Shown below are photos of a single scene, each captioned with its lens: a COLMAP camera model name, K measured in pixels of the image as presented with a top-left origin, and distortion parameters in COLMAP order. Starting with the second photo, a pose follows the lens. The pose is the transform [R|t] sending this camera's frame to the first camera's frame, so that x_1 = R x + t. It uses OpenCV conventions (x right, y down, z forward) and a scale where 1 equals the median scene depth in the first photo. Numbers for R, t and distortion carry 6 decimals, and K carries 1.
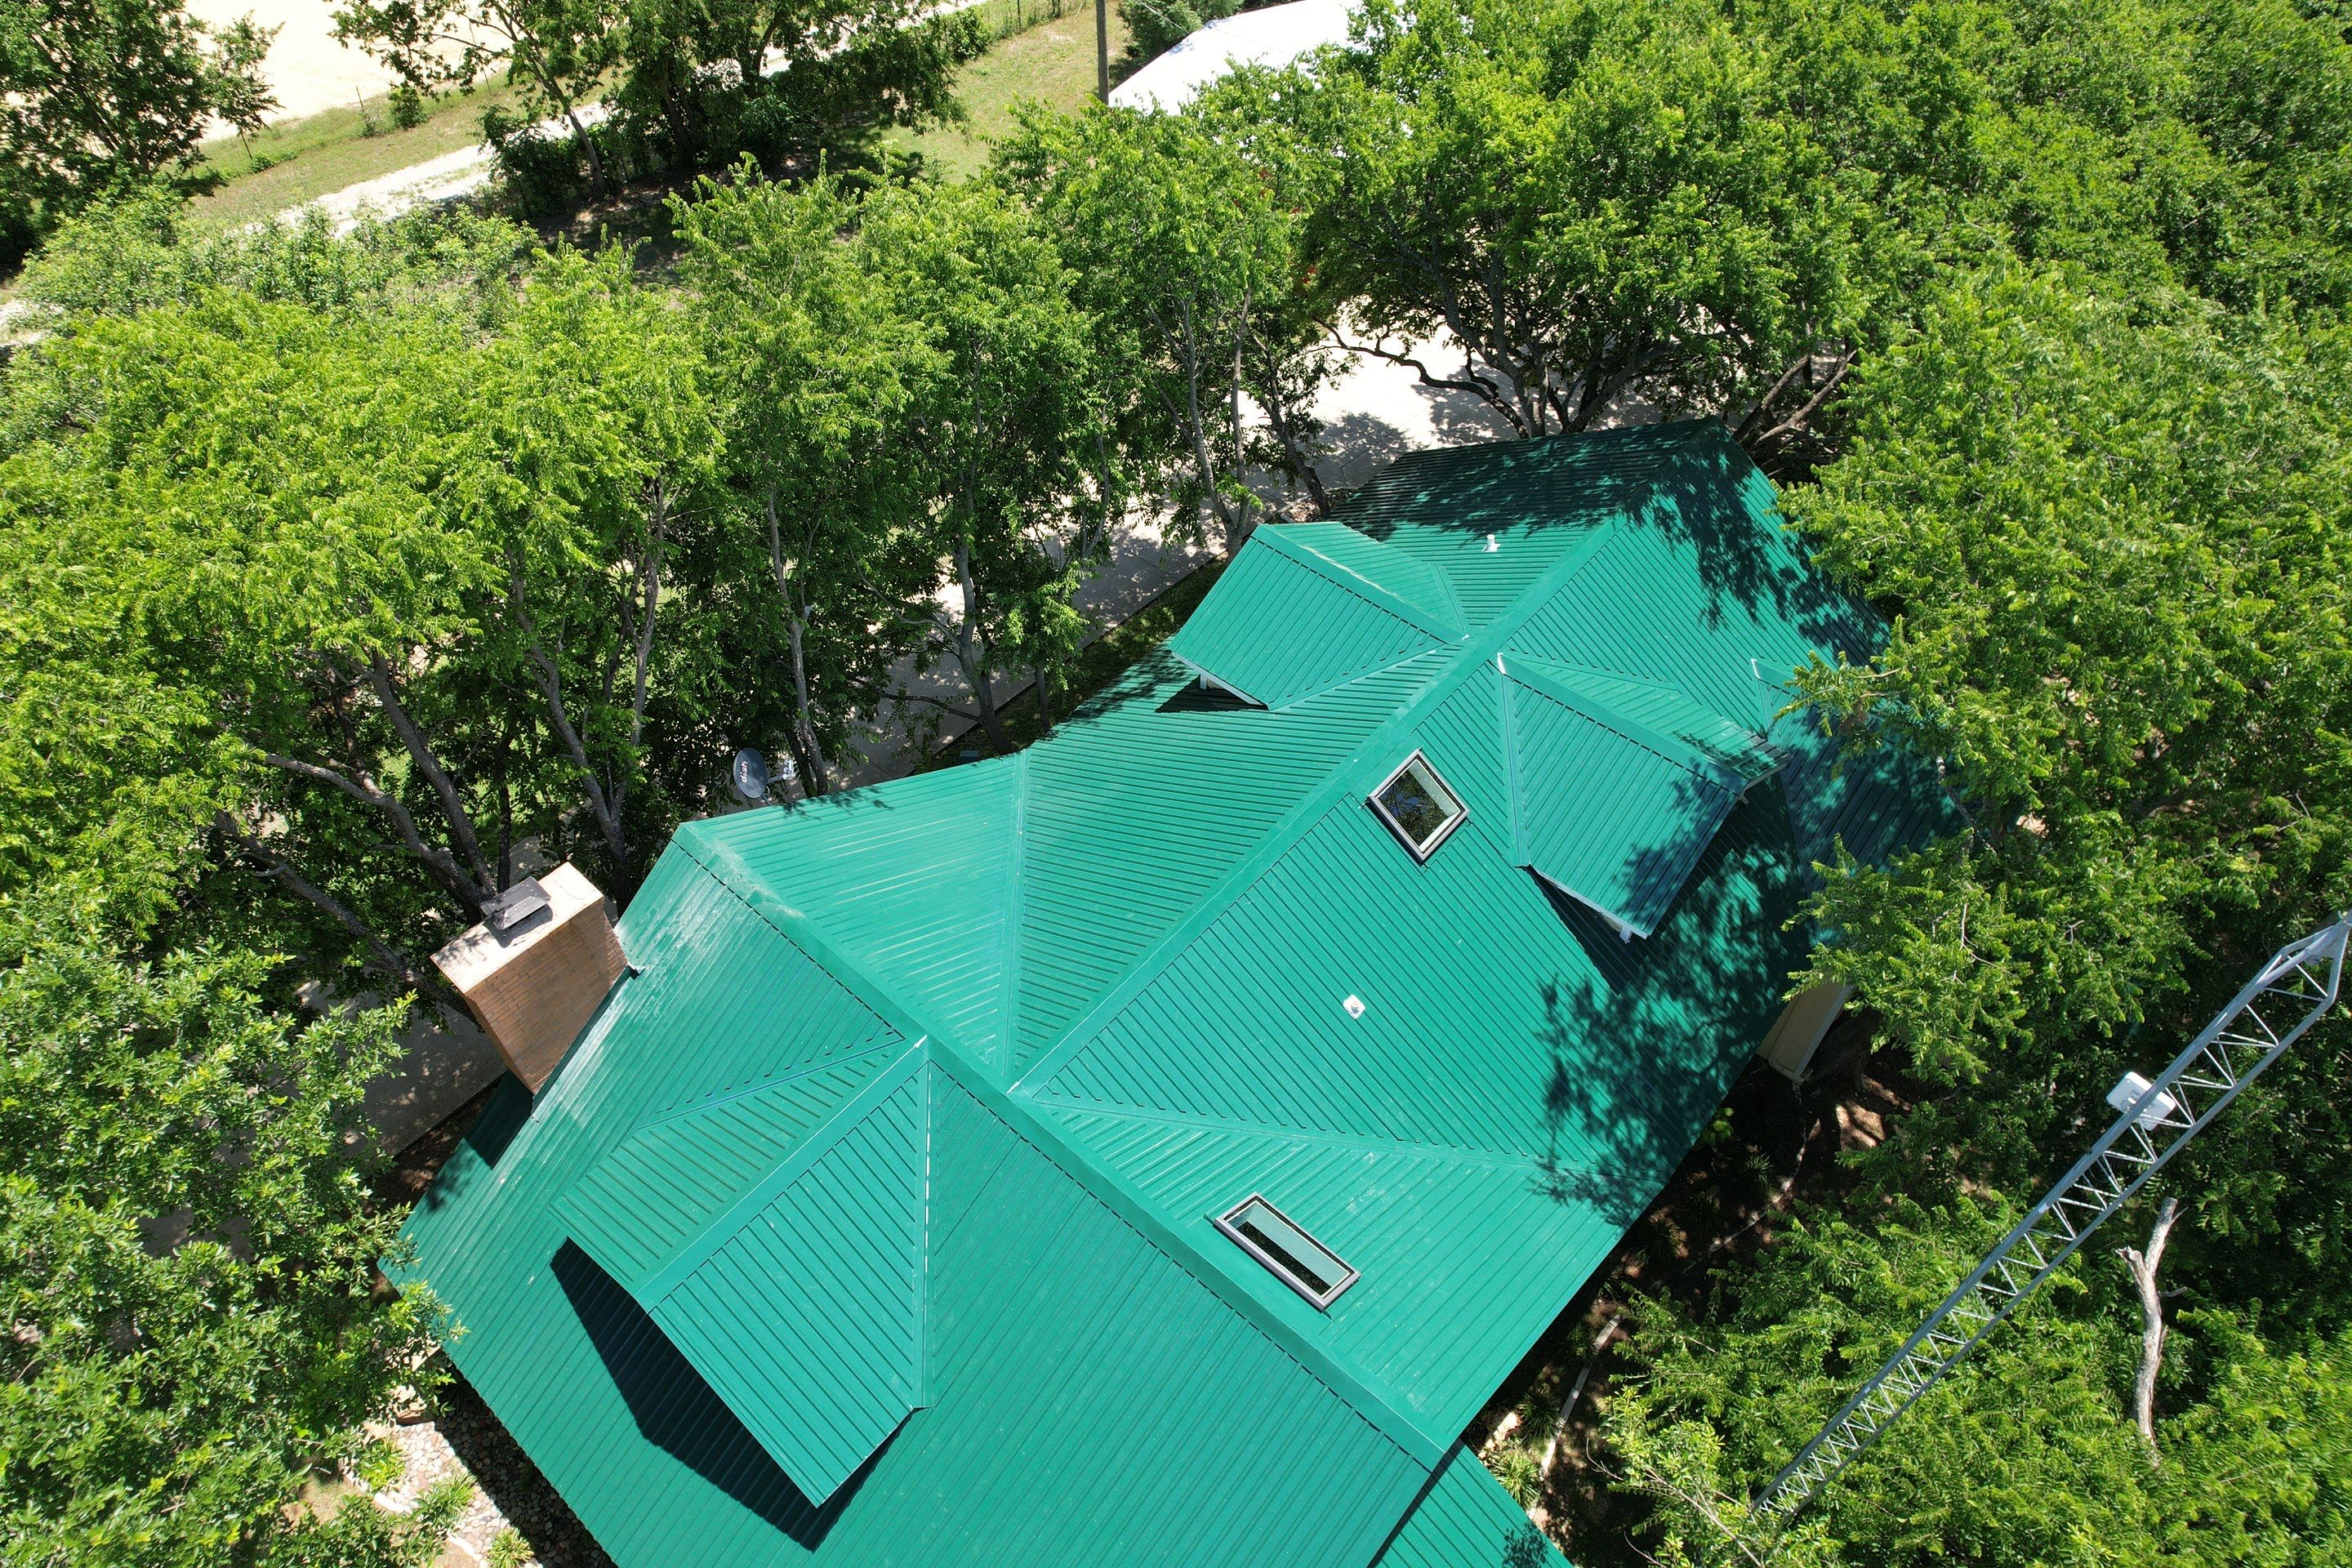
lens RADIAL K [[1568.2, 0, 1176.0], [0, 1568.2, 784.0], [0, 0, 1]] dist [-0.094352, 0.096747]
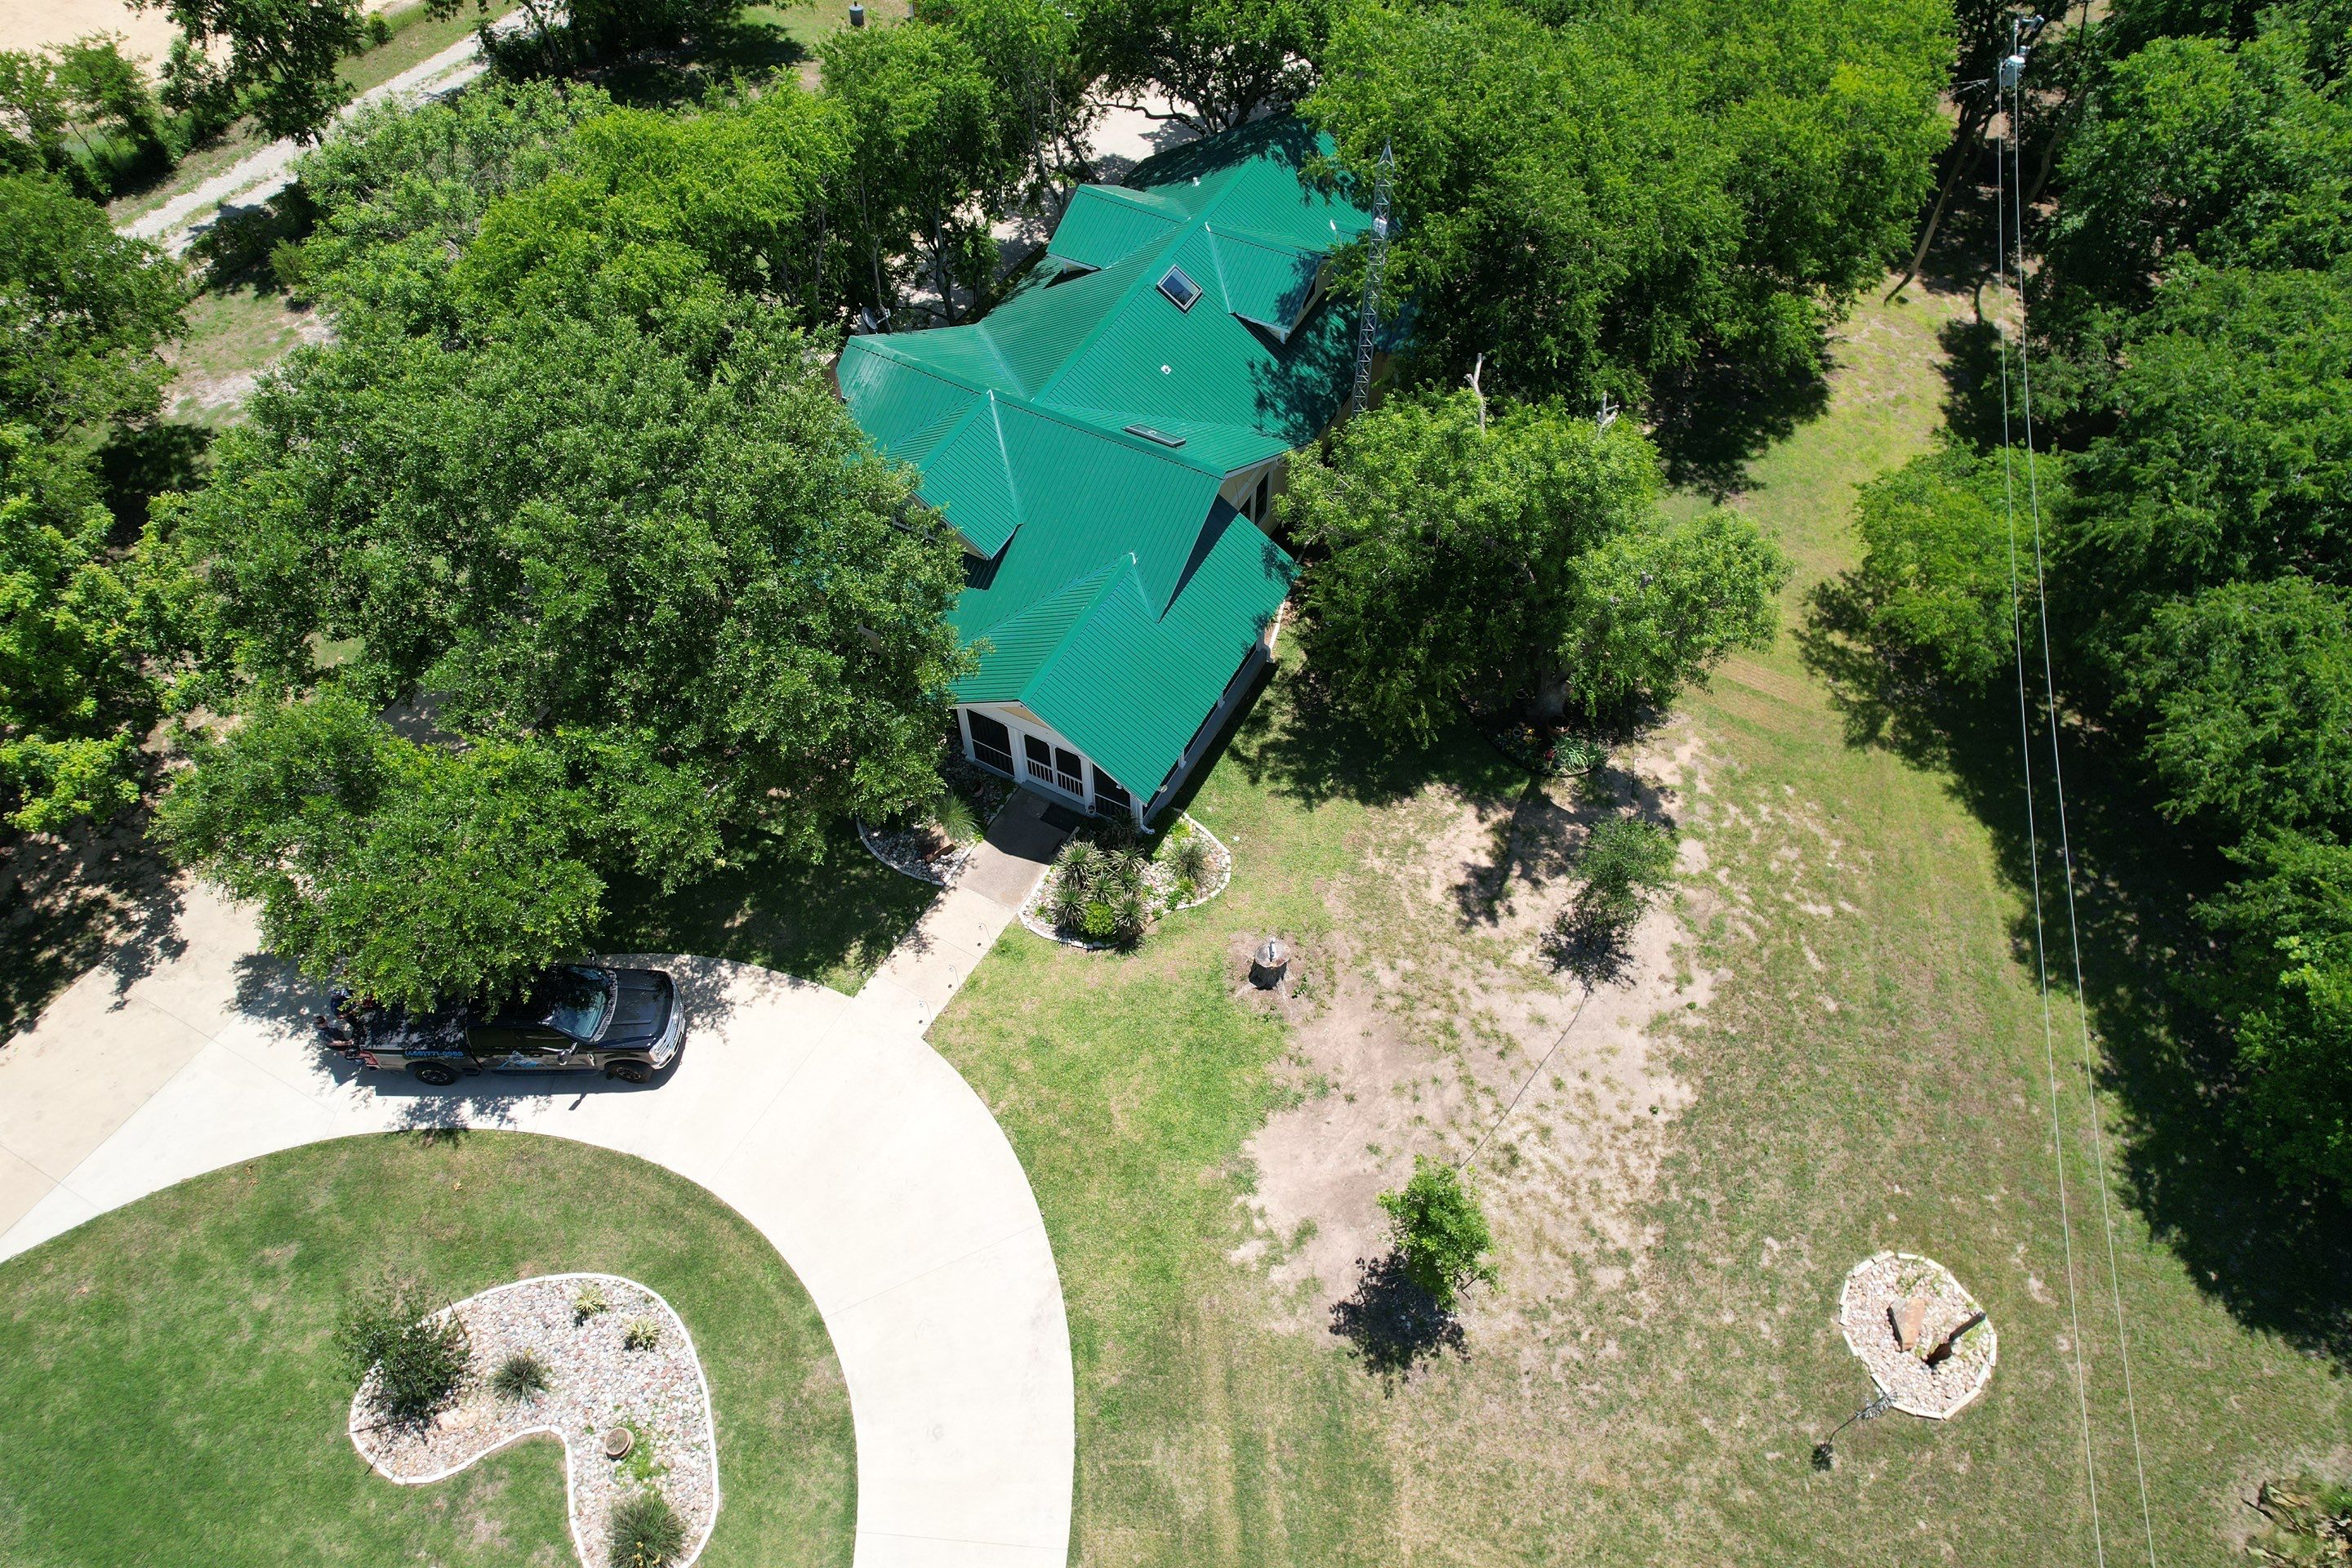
lens RADIAL K [[1568.2, 0, 1176.0], [0, 1568.2, 784.0], [0, 0, 1]] dist [-0.094352, 0.096747]
pose [[0.976638, -0.173248, 0.127134, -0.232557], [0.161627, 0.982101, 0.096713, 0.457213], [-0.141613, -0.073905, 0.987159, -1.133434]]
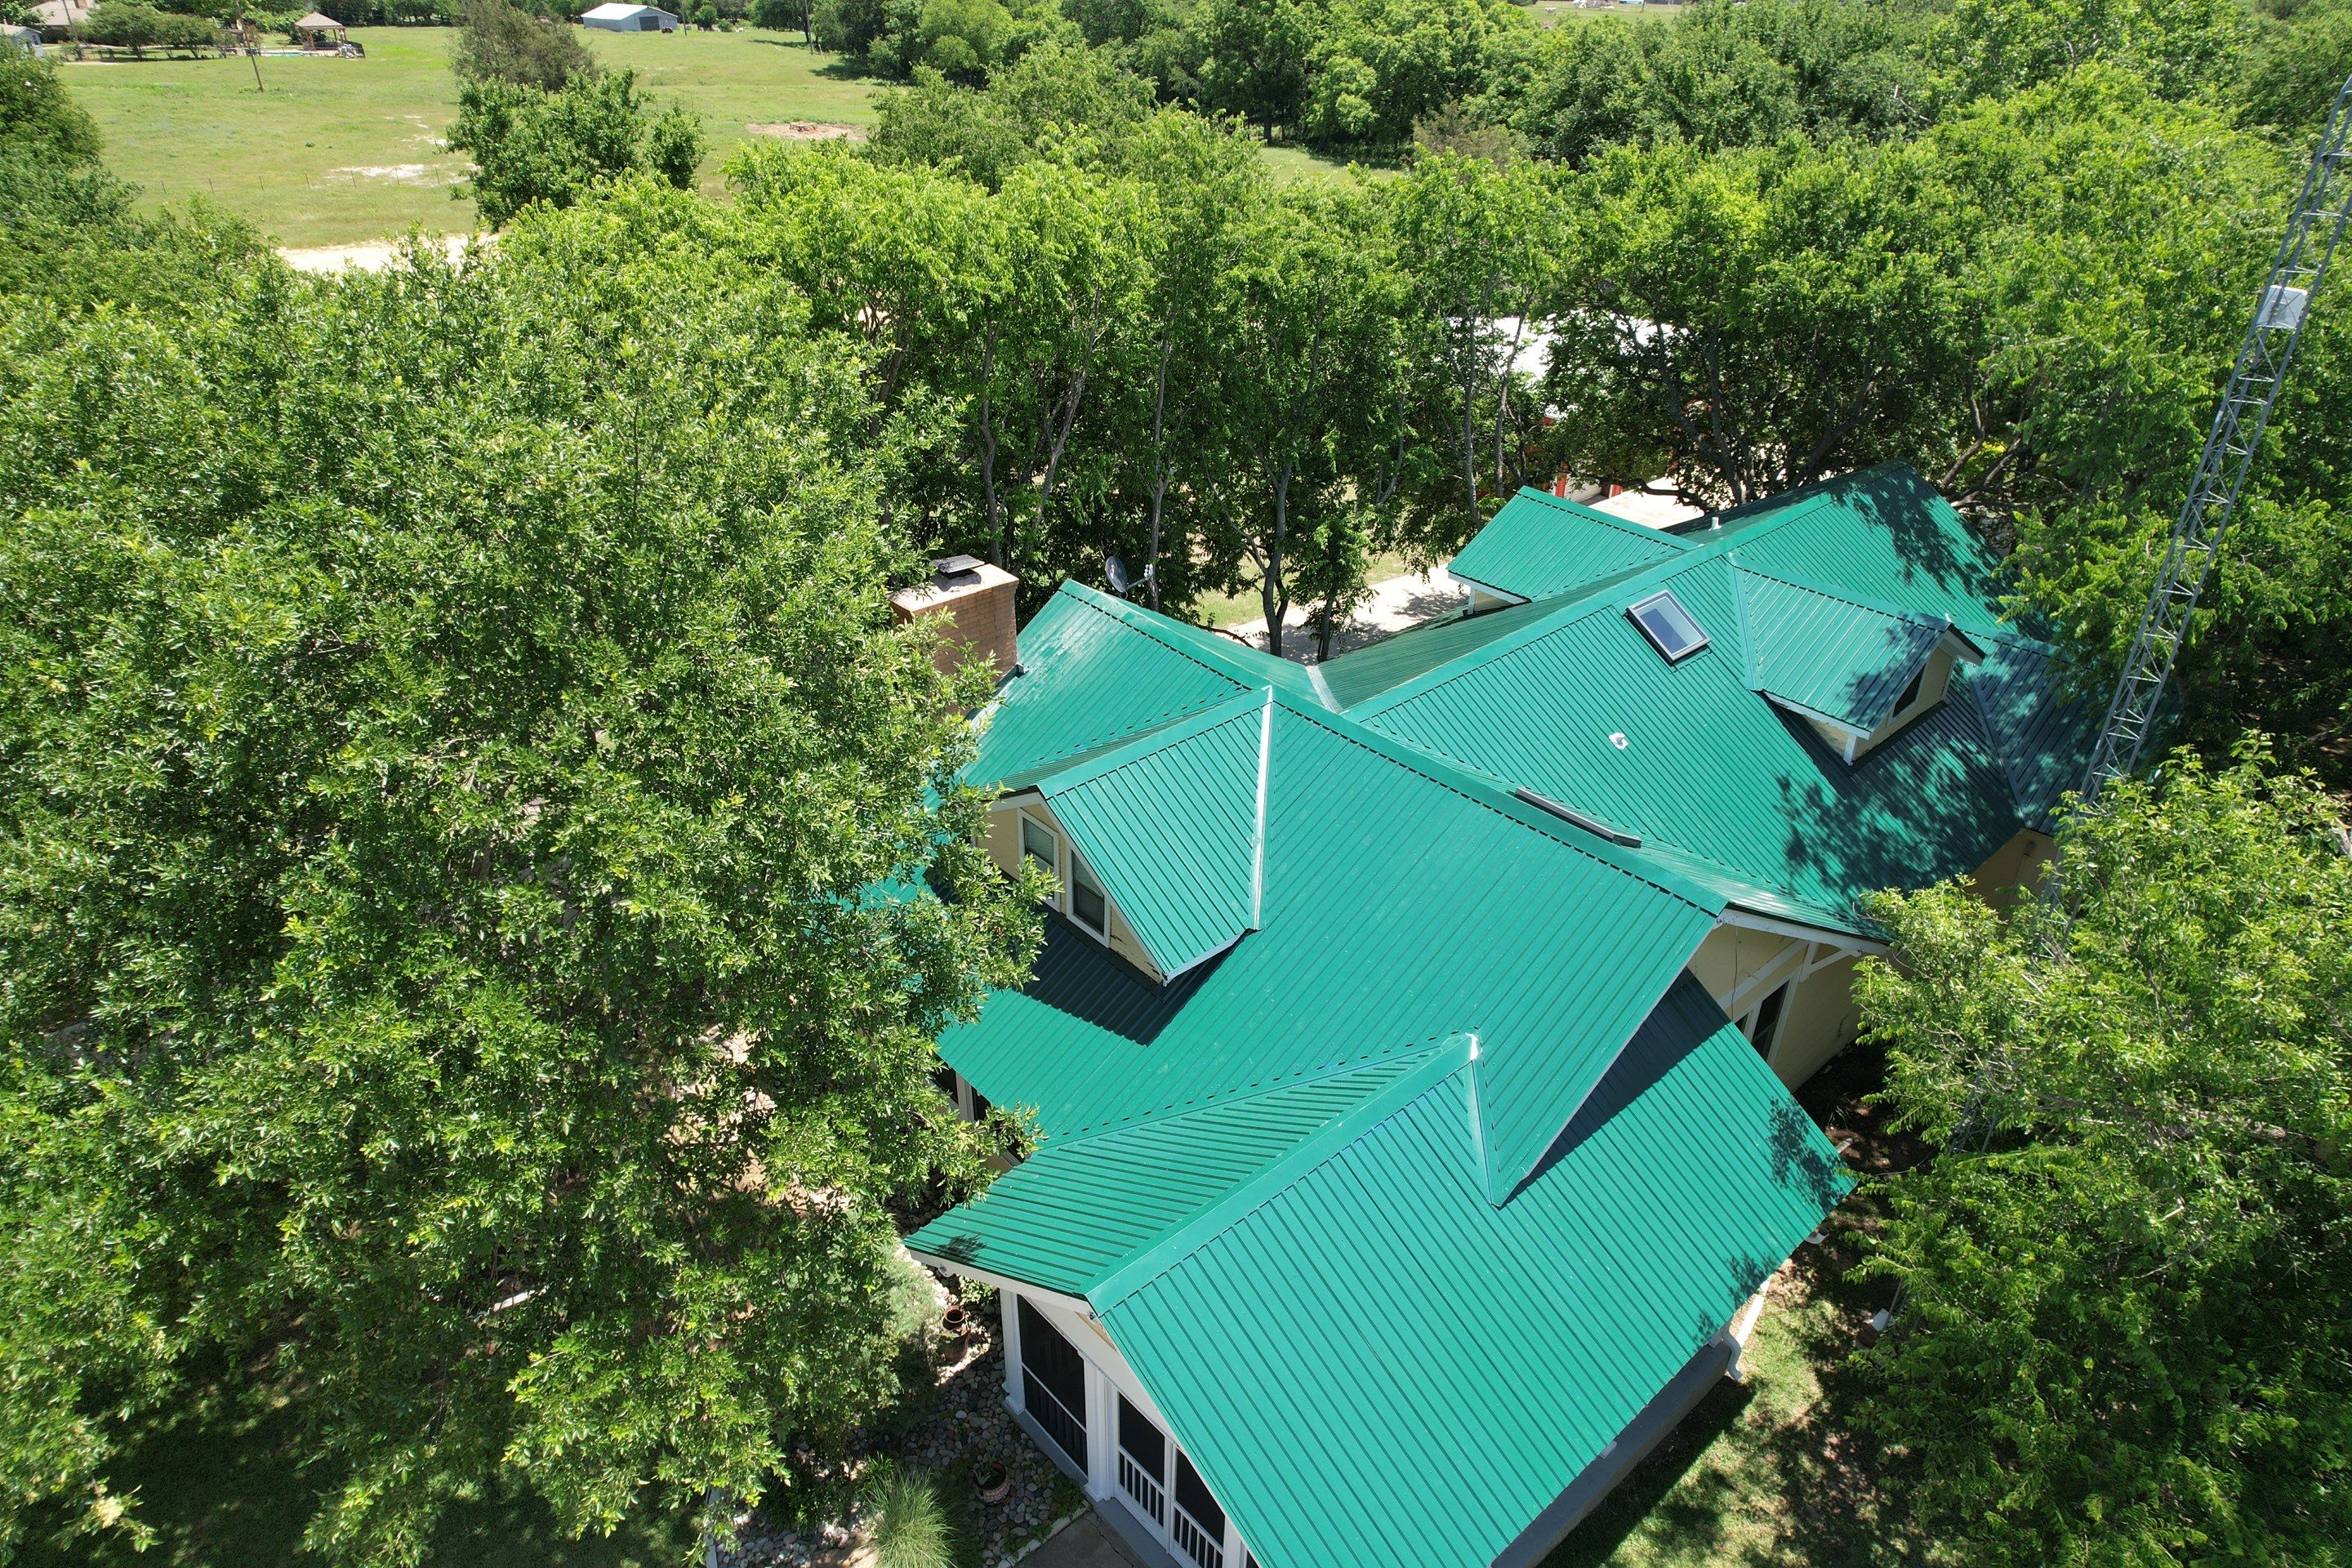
lens RADIAL K [[1521.4, 0, 1136.0], [0, 1521.4, 789.4], [0, 0, 1]] dist [-0.140333, 0.124627]
pose [[0.988242, 0.074212, -0.133682, -0.080703], [-0.111441, 0.948215, -0.297439, 0.486059], [0.104685, 0.308839, 0.945336, -0.081682]]
